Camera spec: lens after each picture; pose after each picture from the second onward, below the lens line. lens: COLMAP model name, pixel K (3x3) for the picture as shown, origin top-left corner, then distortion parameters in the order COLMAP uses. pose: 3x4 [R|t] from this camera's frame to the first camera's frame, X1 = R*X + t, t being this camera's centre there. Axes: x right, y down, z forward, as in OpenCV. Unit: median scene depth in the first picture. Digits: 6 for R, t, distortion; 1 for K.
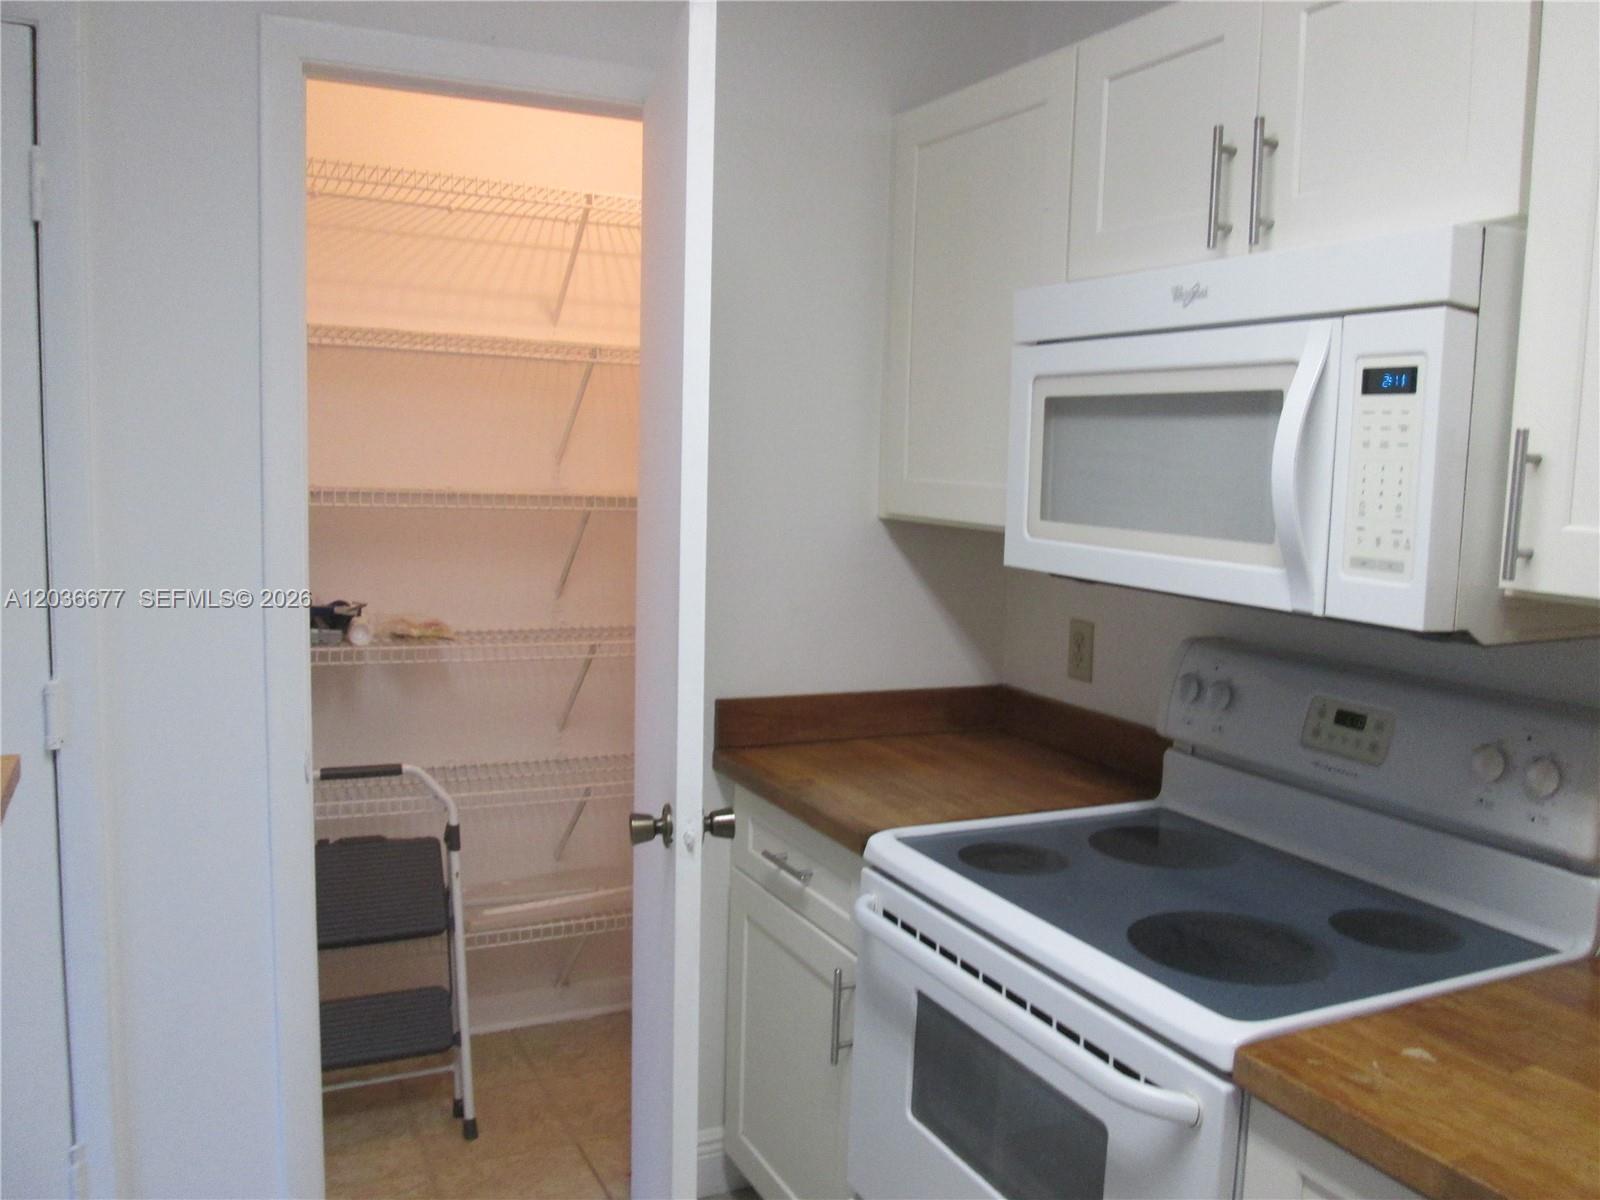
lens RADIAL K [[1309.8, 0, 799.1], [0, 1309.8, 606.4], [0, 0, 1]] dist [-0.064971, 0.031372]
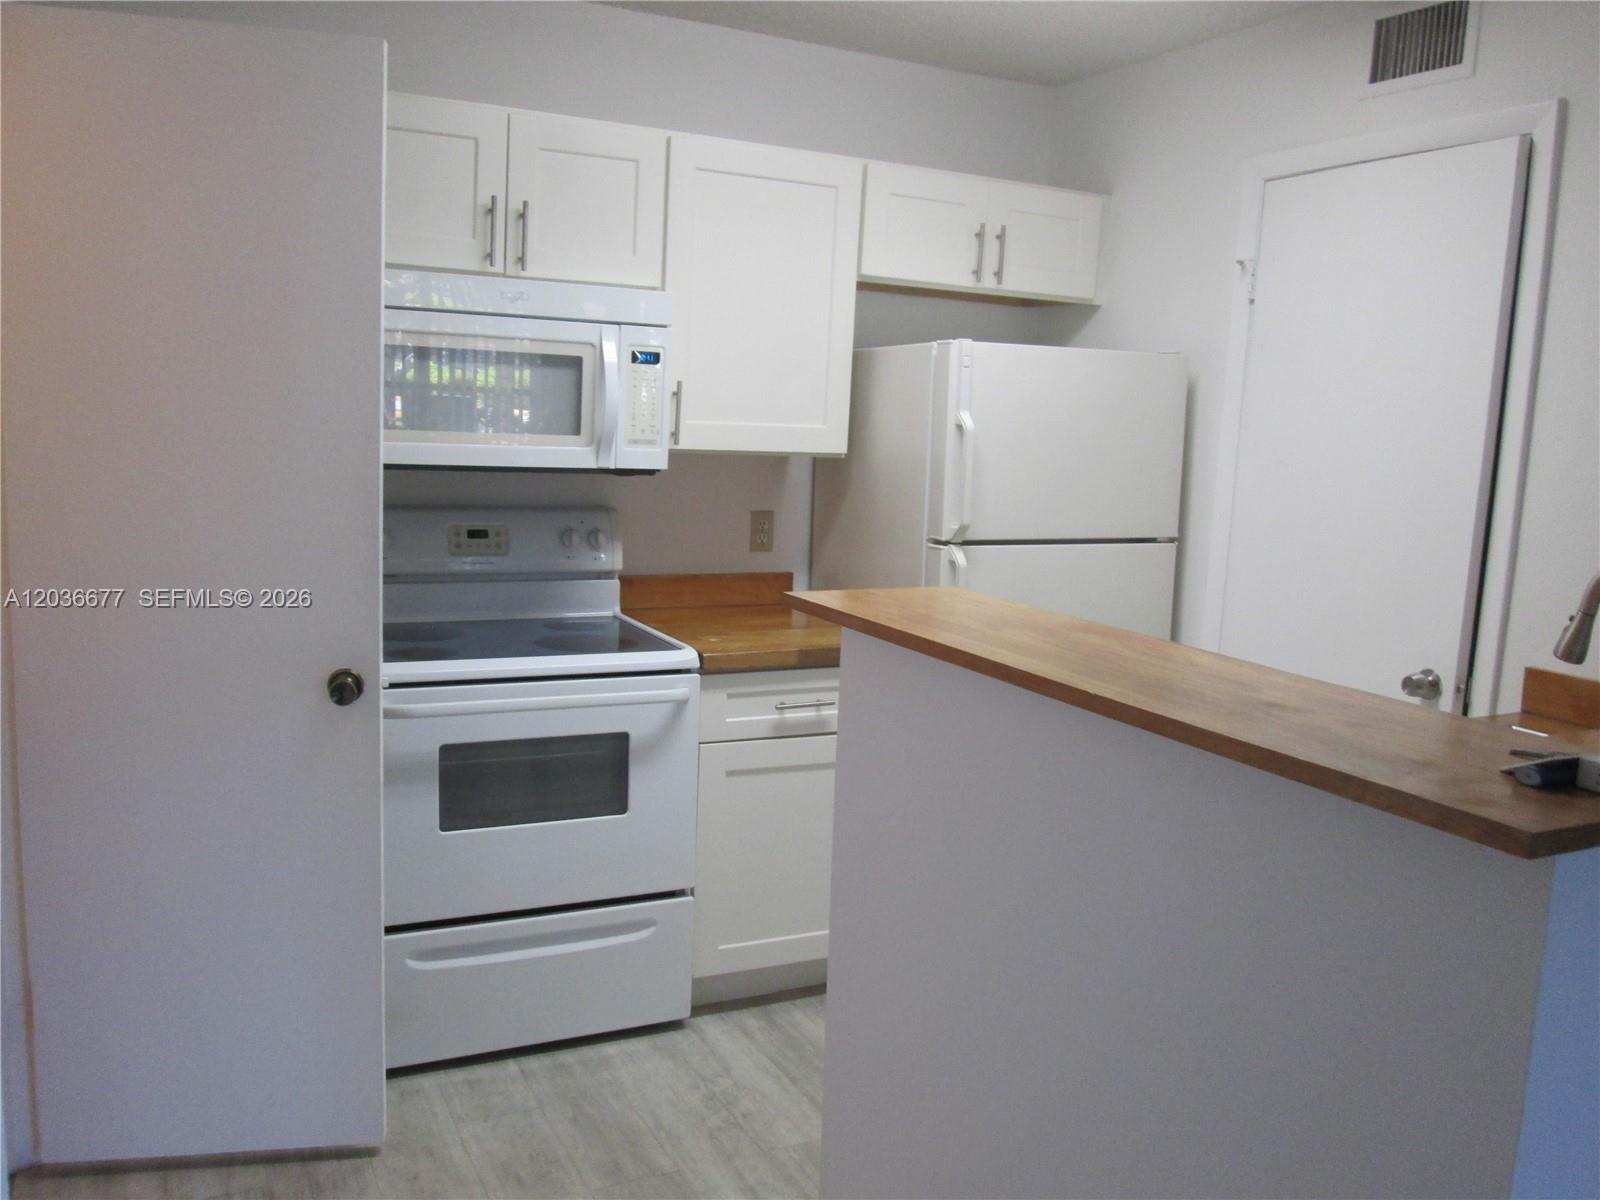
lens RADIAL K [[1309.8, 0, 787.3], [0, 1309.8, 609.8], [0, 0, 1]] dist [-0.064971, 0.031372]
pose [[-0.006727, -0.179866, 0.983668, -1.713233], [0.071398, 0.981093, 0.179883, -0.128697], [-0.997425, 0.071442, 0.006242, 0.731655]]
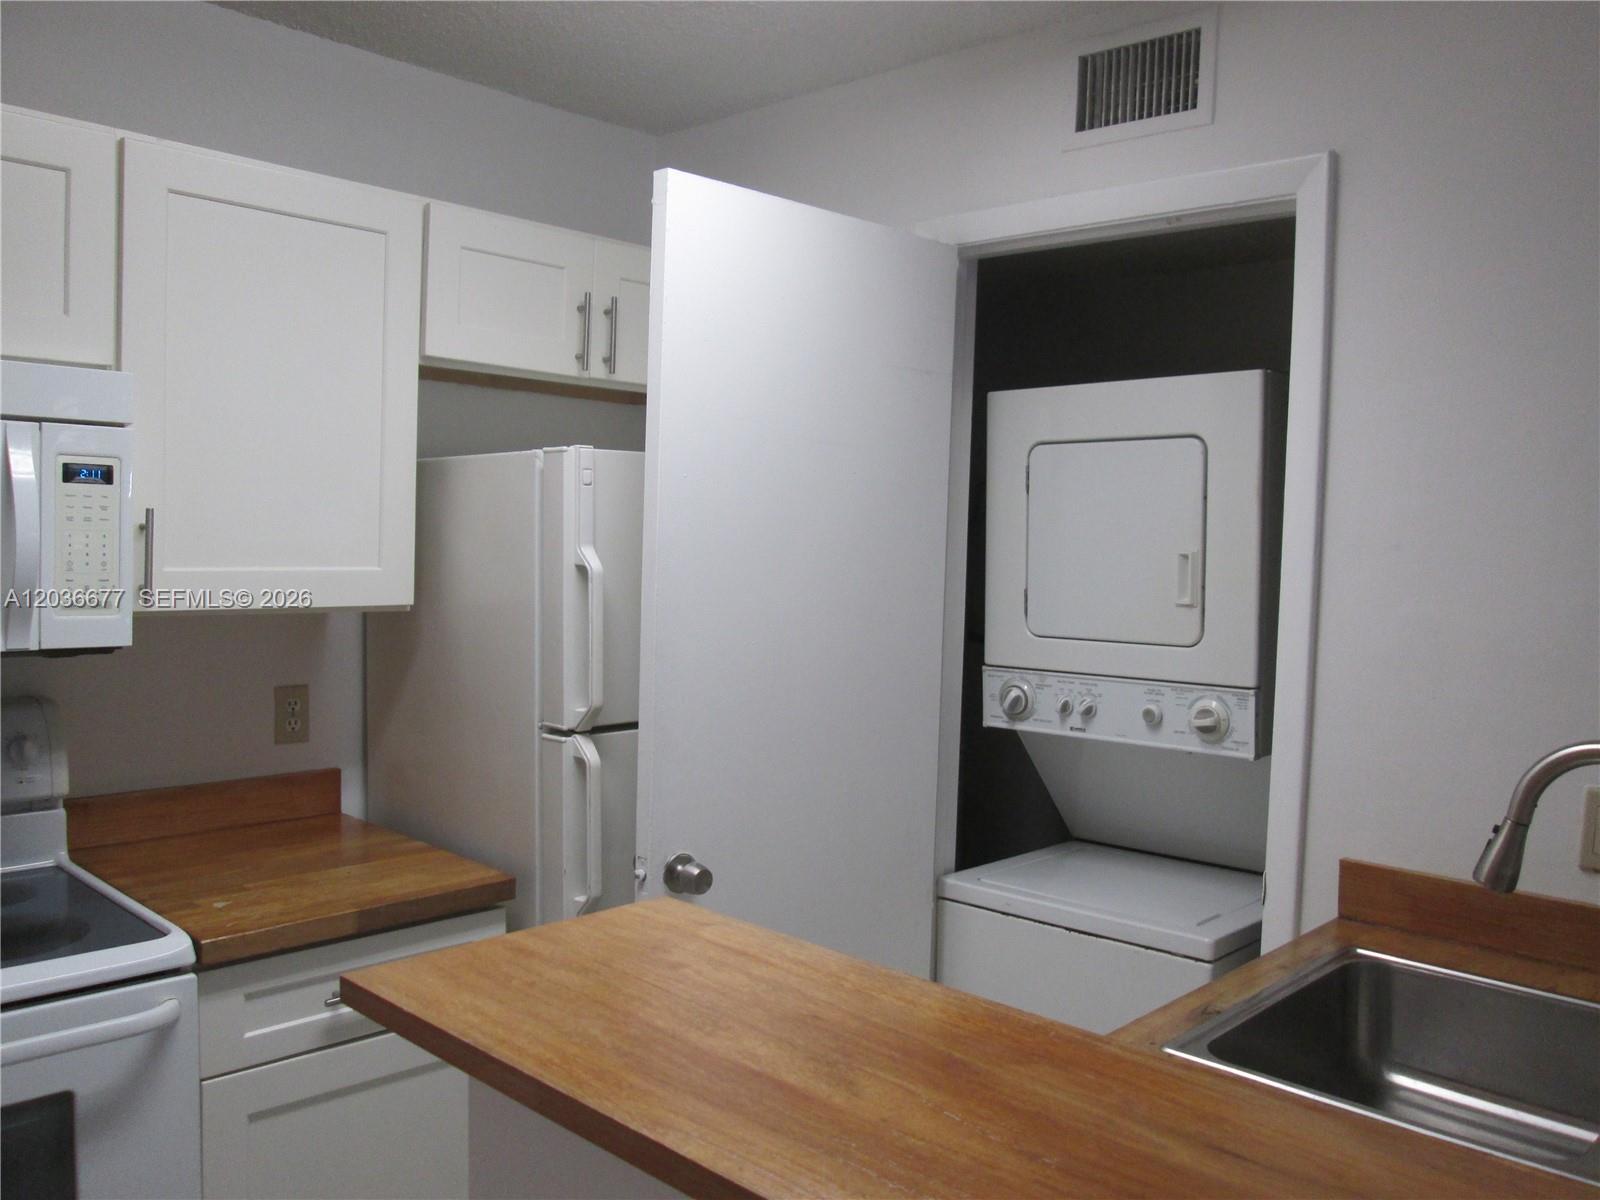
lens RADIAL K [[1309.8, 0, 797.3], [0, 1309.8, 610.3], [0, 0, 1]] dist [-0.064971, 0.031372]
pose [[-0.350514, -0.095210, 0.931705, -1.064956], [0.068633, 0.989533, 0.126940, -0.144010], [-0.934039, 0.108440, -0.340311, 0.728350]]
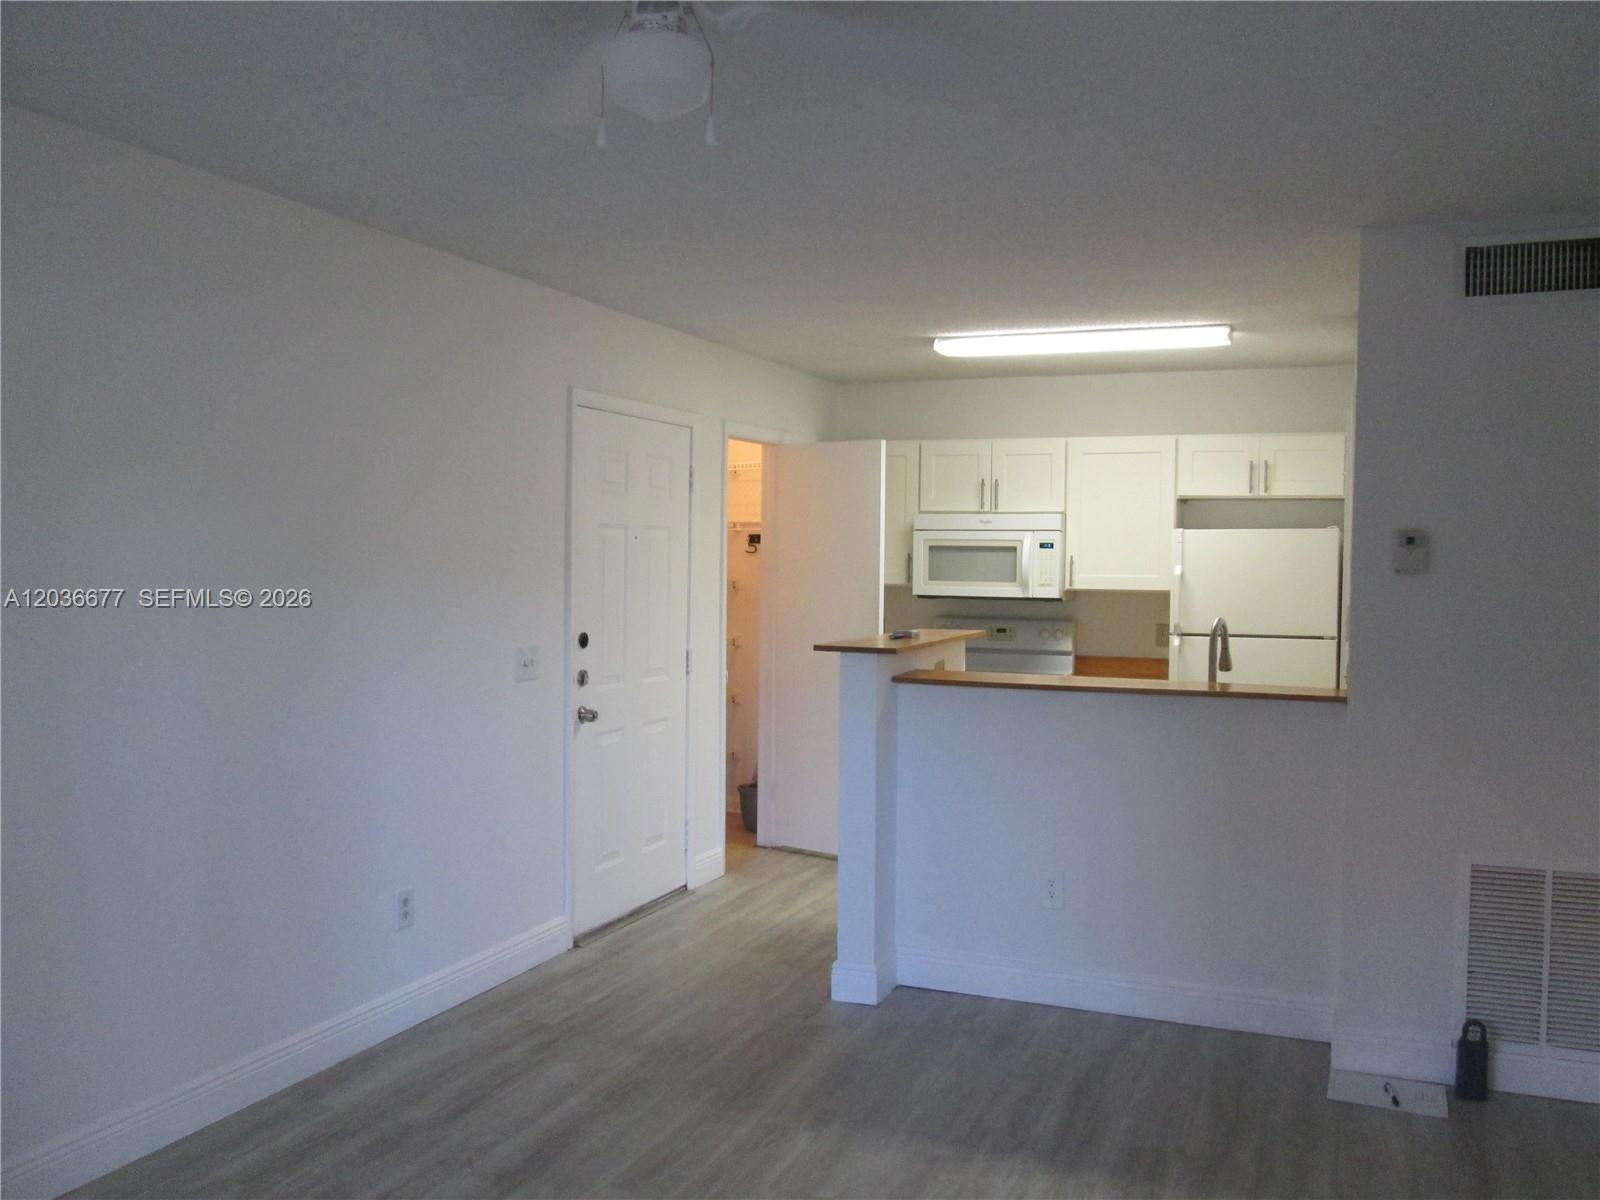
lens RADIAL K [[1309.8, 0, 797.5], [0, 1309.8, 603.2], [0, 0, 1]] dist [-0.064971, 0.031372]
pose [[0.753253, -0.045644, 0.656145, -3.153033], [0.087804, 0.995638, -0.031539, 0.097355], [-0.651844, 0.081369, 0.753975, -1.855667]]
